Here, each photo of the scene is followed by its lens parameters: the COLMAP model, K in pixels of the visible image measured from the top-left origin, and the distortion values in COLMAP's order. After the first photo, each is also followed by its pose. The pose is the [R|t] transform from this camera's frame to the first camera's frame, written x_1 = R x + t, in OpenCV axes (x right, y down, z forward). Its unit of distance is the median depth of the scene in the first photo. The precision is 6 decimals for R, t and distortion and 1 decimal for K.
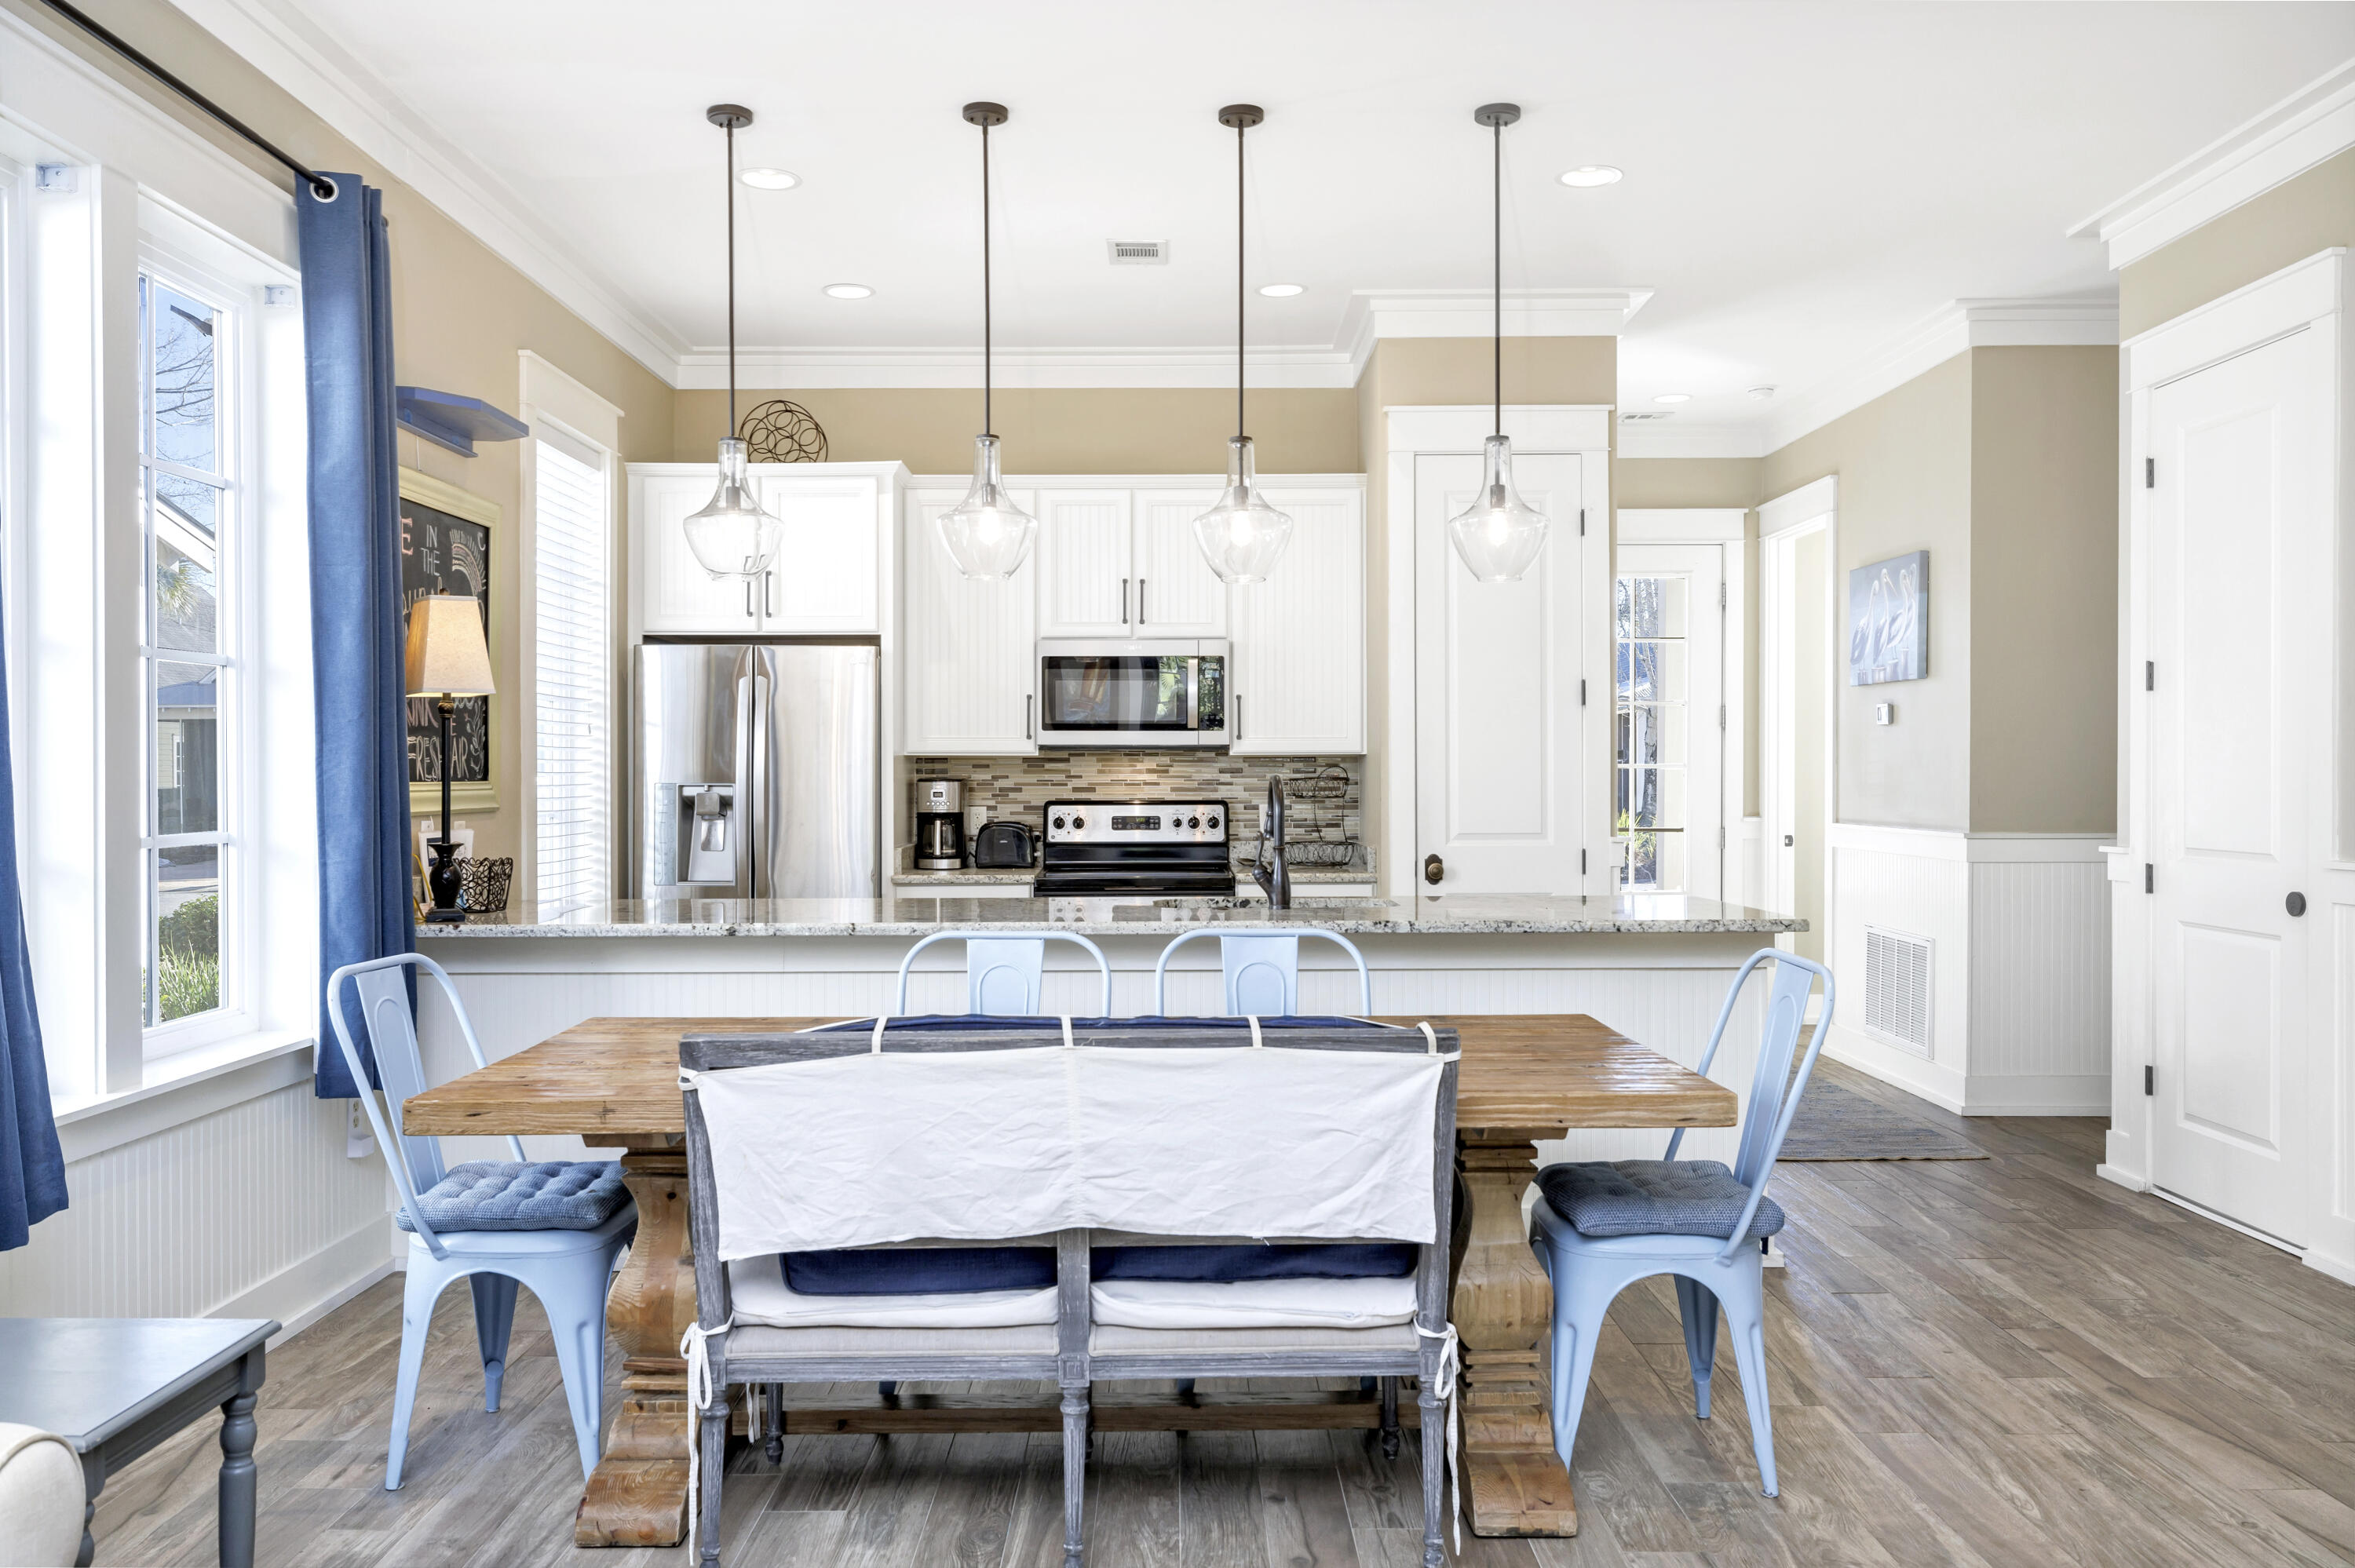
lens RADIAL K [[1736.2, 0, 1177.5], [0, 1736.2, 784.0], [0, 0, 1]] dist [-0.004648, -0.001257]
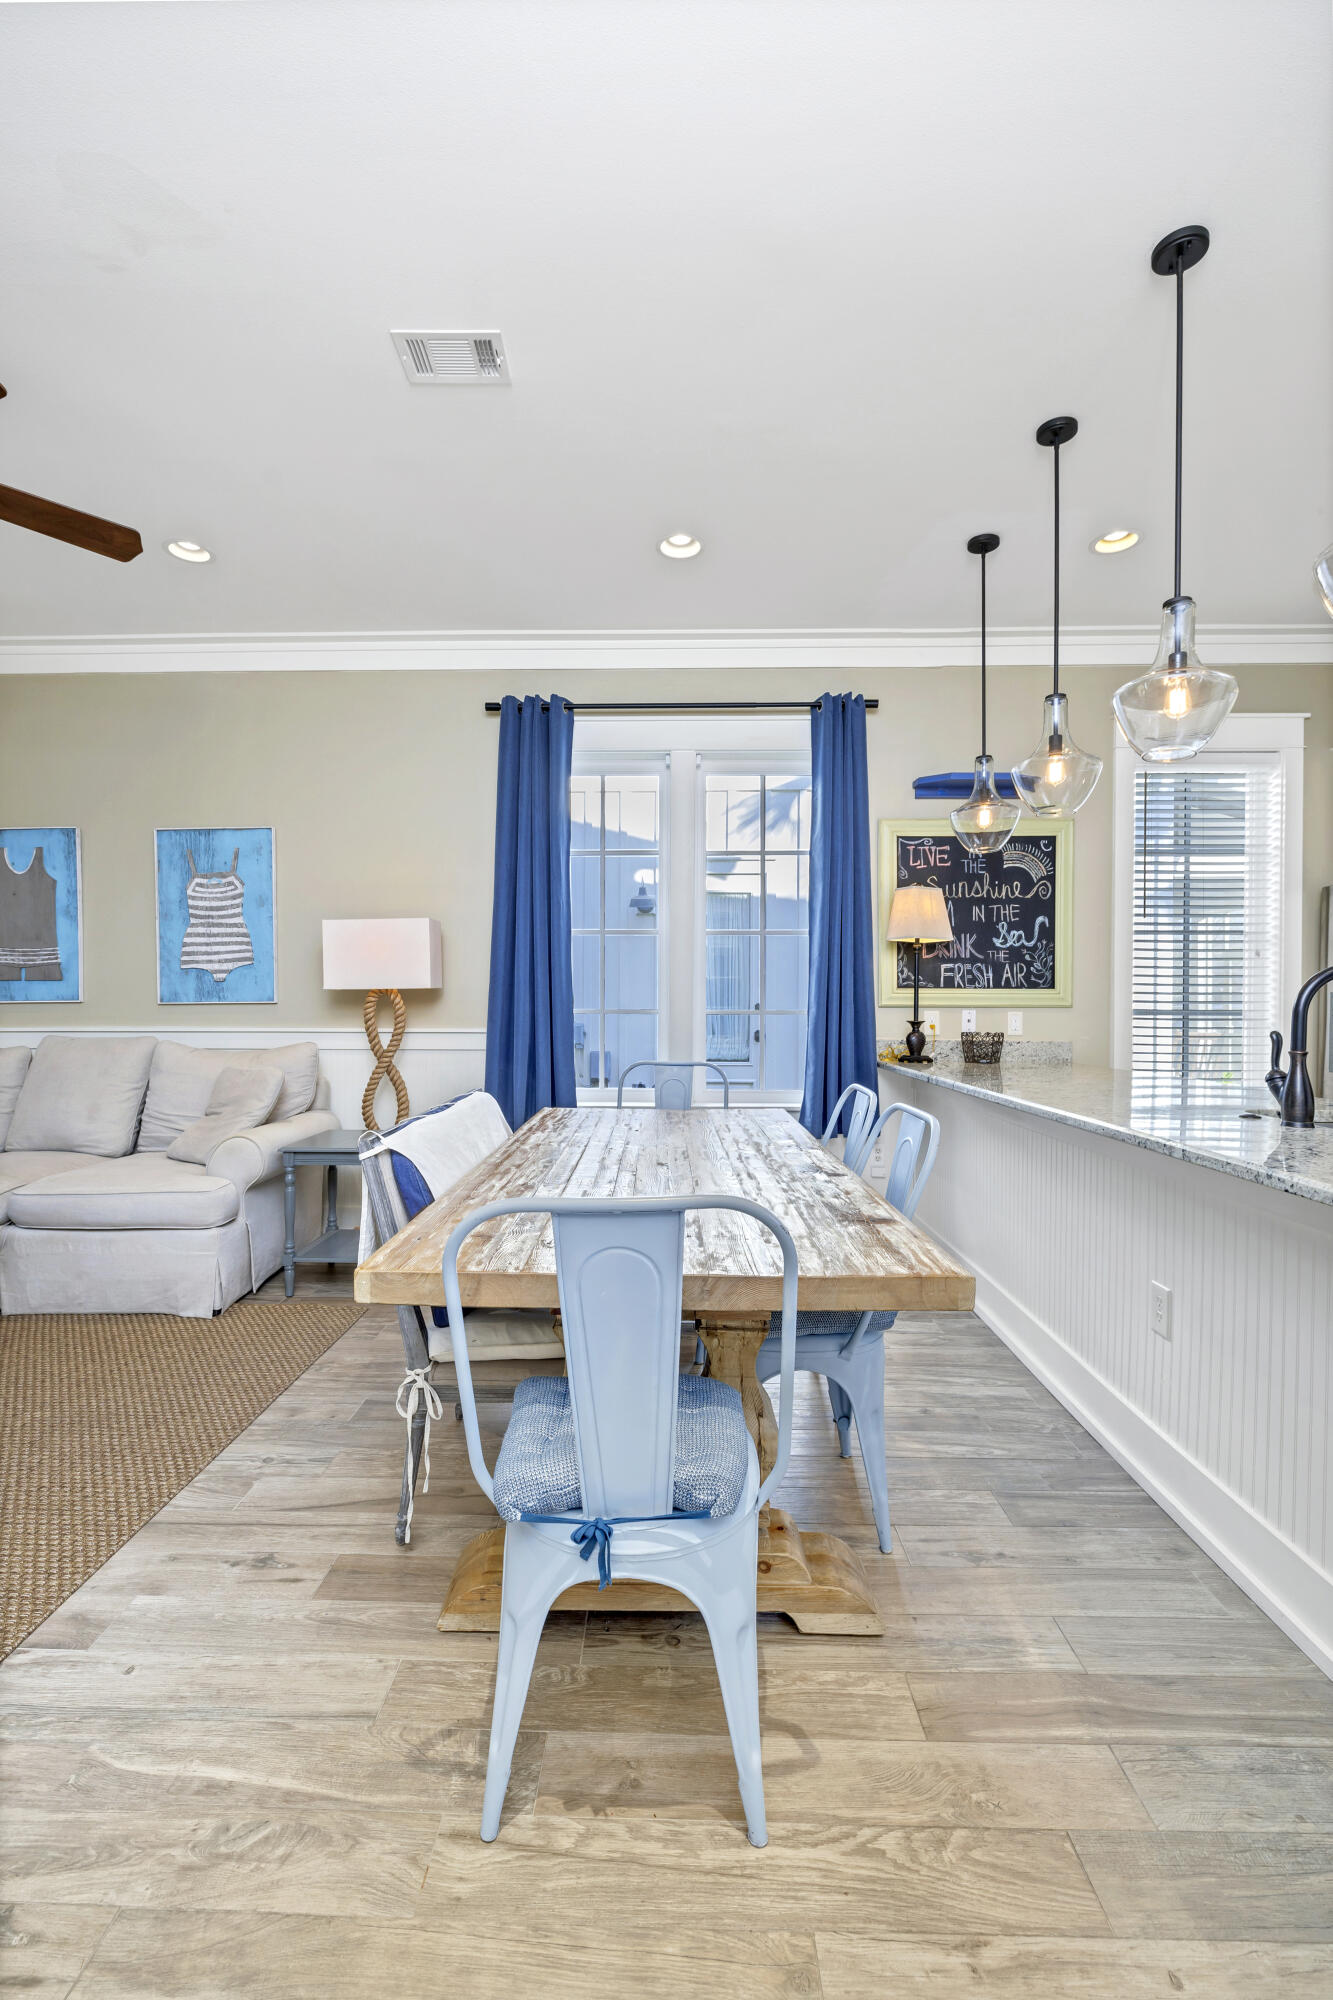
lens RADIAL K [[902.5, 0, 711.7], [0, 902.5, 998.1], [0, 0, 1]] dist [0.016197, 0.000053]
pose [[-0.005463, 0.004287, -0.999976, 0.360055], [-0.010266, 0.999938, 0.004342, 0.004892], [0.999932, 0.010289, -0.005419, 0.517262]]
